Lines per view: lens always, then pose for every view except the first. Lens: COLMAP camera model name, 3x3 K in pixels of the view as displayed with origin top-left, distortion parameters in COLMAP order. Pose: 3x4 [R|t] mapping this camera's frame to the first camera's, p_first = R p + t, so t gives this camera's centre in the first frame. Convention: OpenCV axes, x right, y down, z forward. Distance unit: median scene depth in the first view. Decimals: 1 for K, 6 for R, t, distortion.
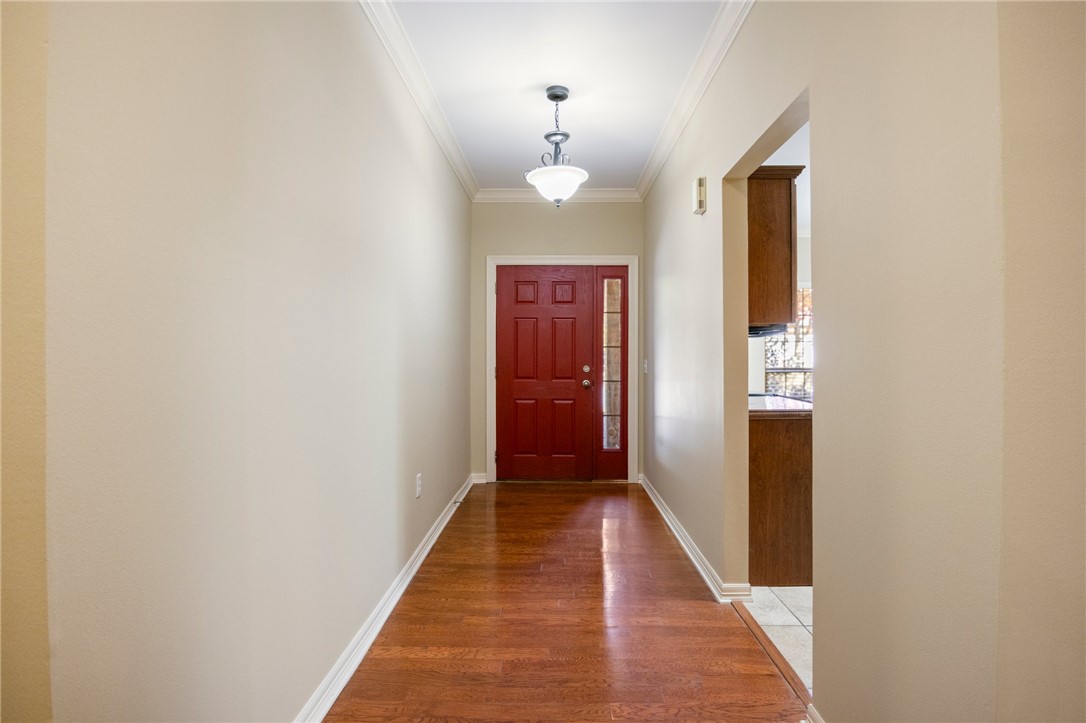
lens RADIAL K [[550.4, 0, 553.7], [0, 550.4, 349.8], [0, 0, 1]] dist [-0.005746, -0.002323]
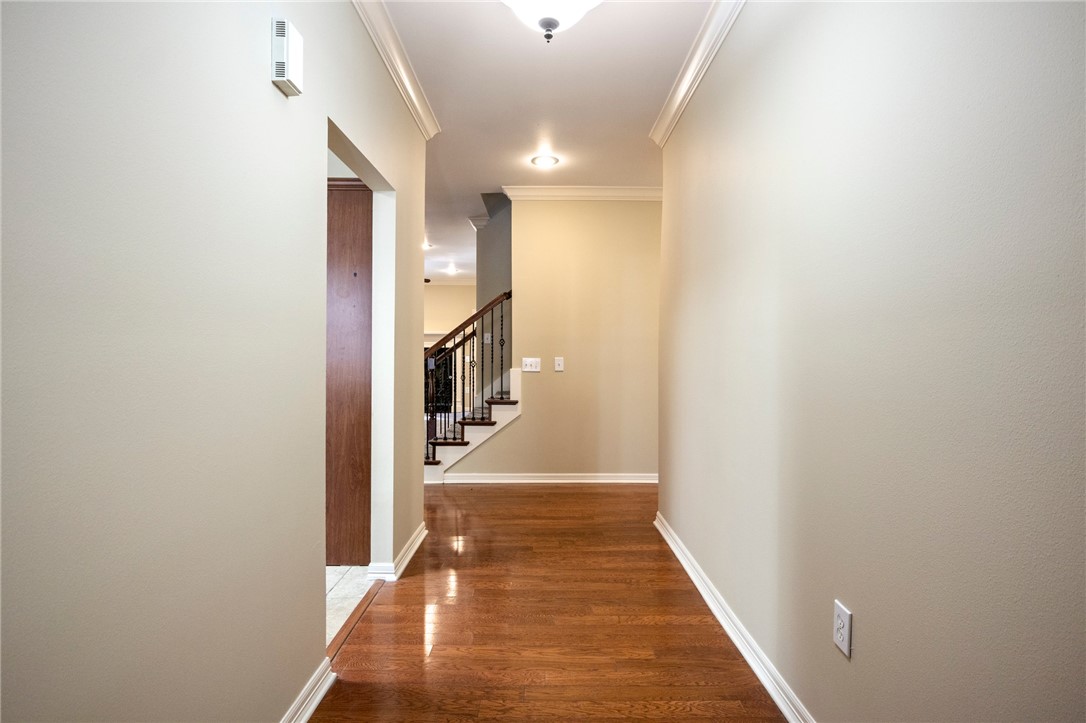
lens RADIAL K [[550.4, 0, 553.7], [0, 550.4, 349.8], [0, 0, 1]] dist [-0.005746, -0.002323]
pose [[-0.999694, -0.001668, -0.024667, 0.019221], [-0.001200, 0.999819, -0.018986, 0.021826], [0.024694, -0.018950, -0.999515, 1.931570]]
